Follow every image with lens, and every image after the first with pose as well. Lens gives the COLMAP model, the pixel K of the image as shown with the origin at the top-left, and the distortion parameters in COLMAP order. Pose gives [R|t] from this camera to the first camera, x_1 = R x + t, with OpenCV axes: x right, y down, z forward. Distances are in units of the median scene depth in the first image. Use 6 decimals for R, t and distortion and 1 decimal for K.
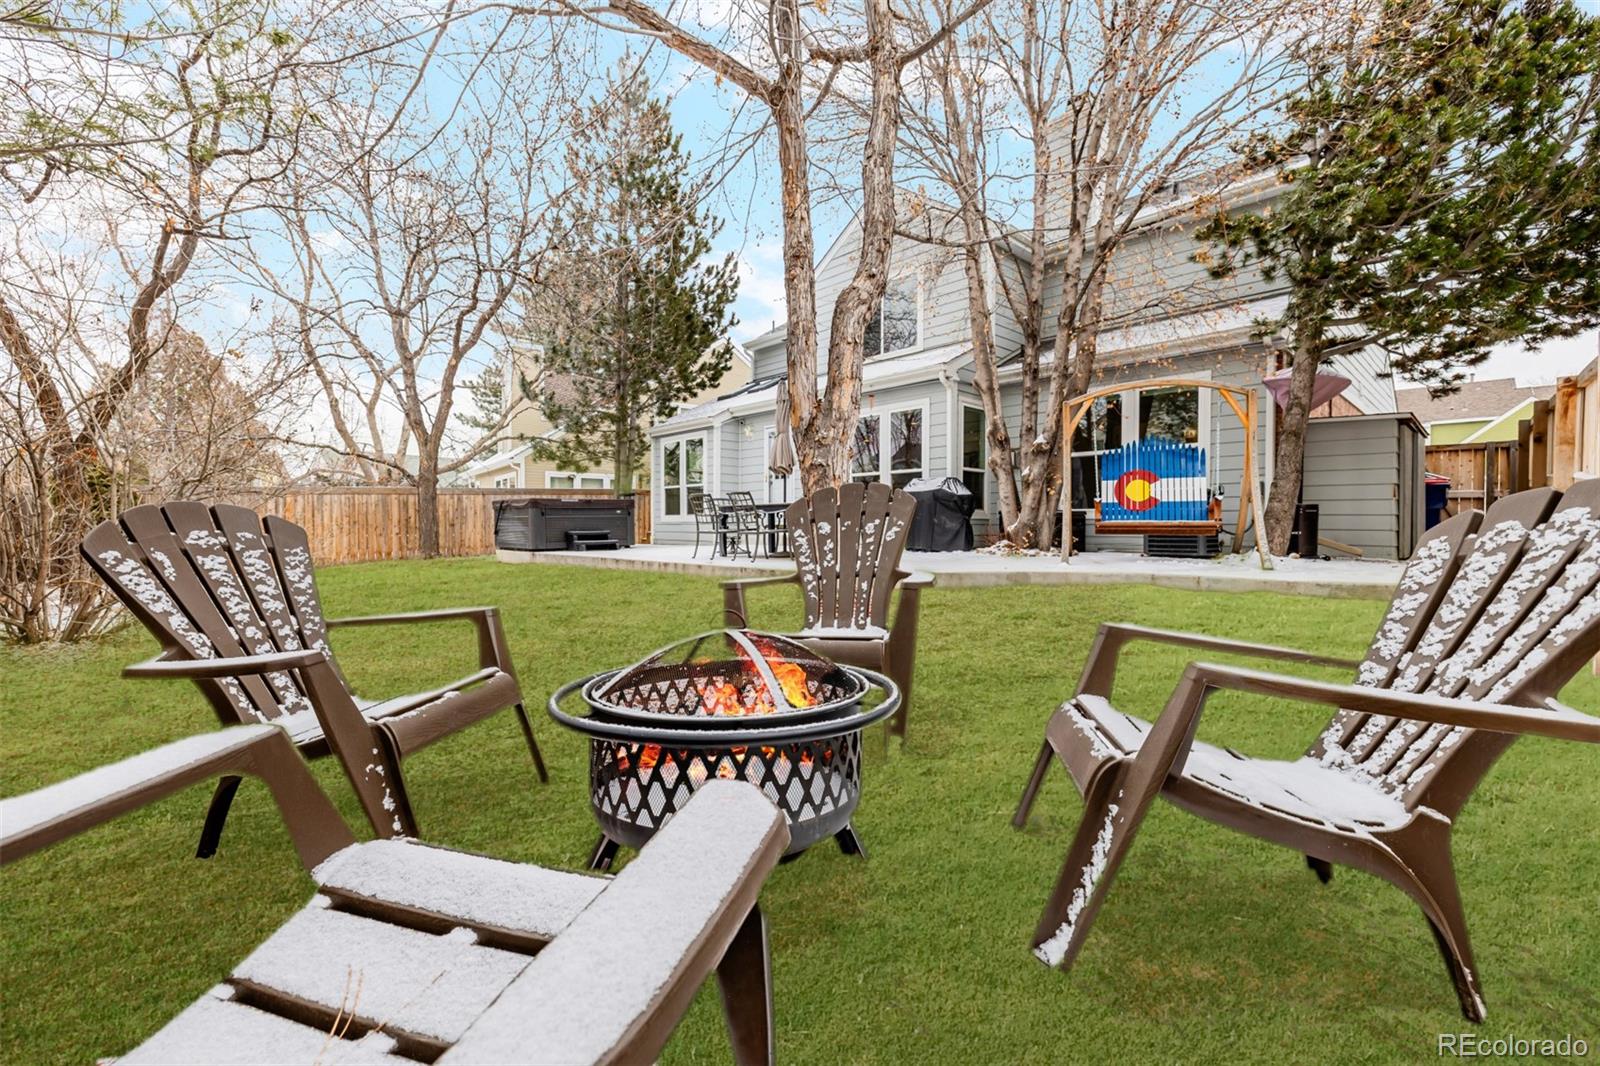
lens RADIAL K [[673.9, 0, 809.6], [0, 673.9, 537.1], [0, 0, 1]] dist [-0.001096, 0.000568]
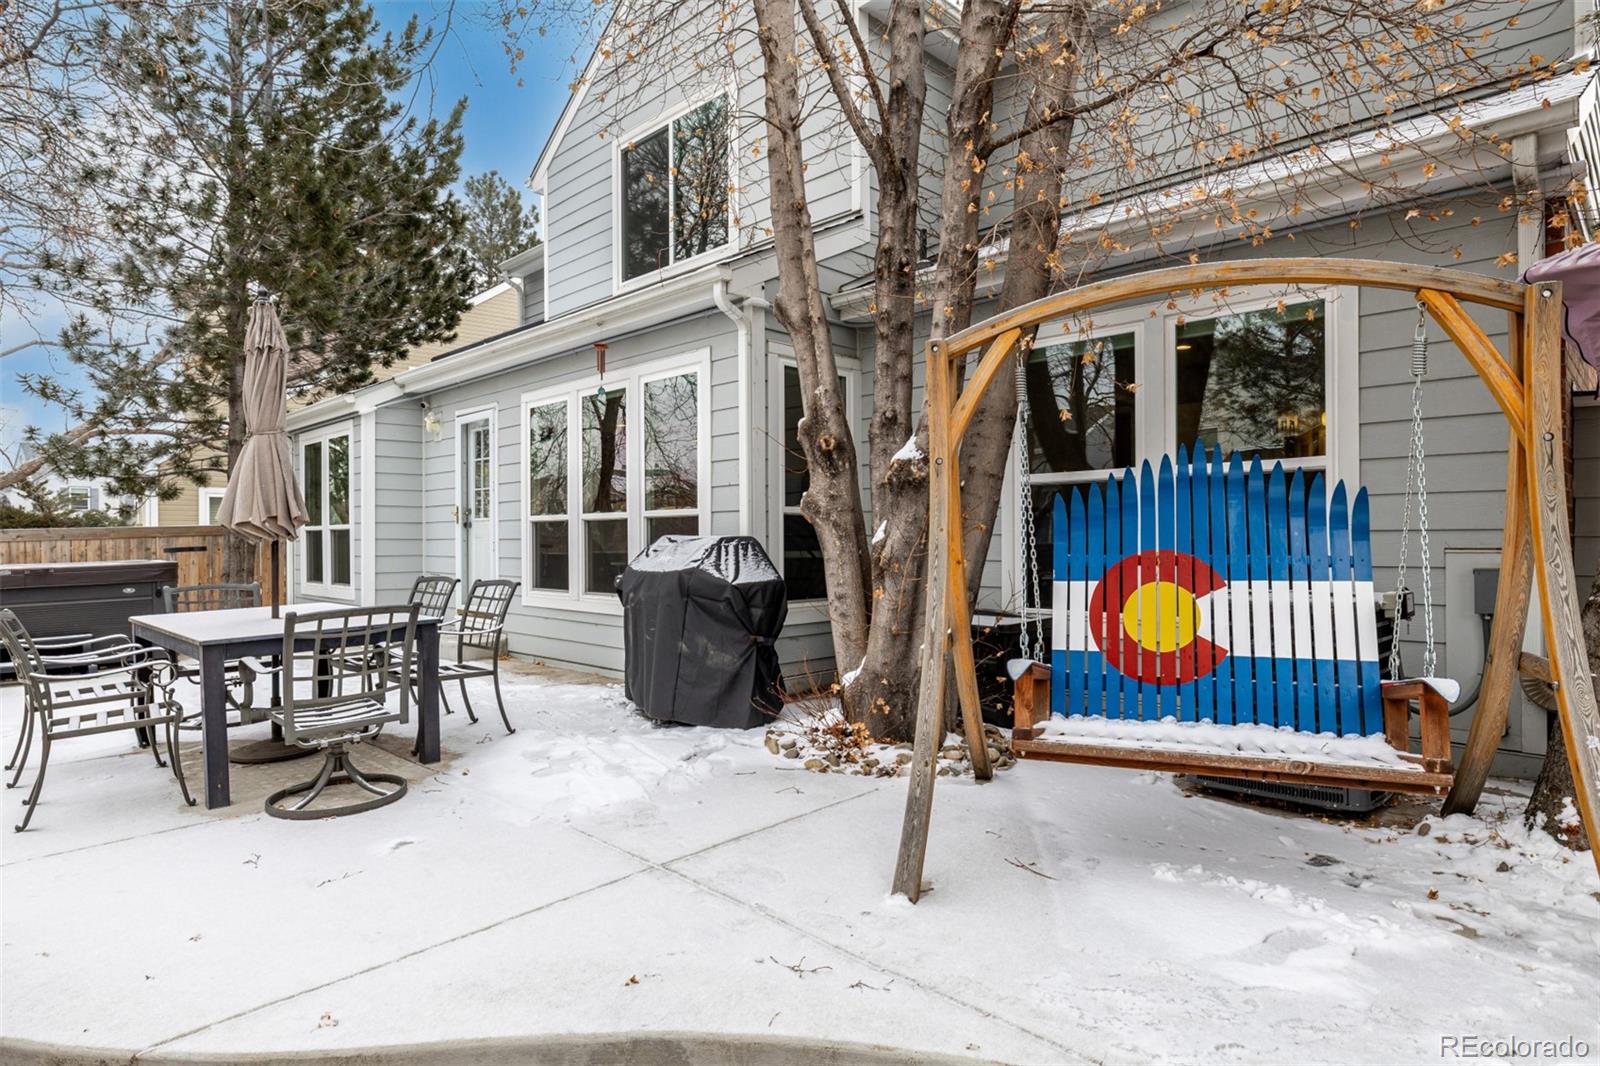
lens RADIAL K [[899.4, 0, 792.7], [0, 899.4, 533.6], [0, 0, 1]] dist [-0.004637, -0.000254]
pose [[0.999937, -0.005806, 0.009634, 0.256626], [0.006016, 0.999741, -0.021965, -0.083379], [-0.009504, 0.022021, 0.999712, 0.475837]]
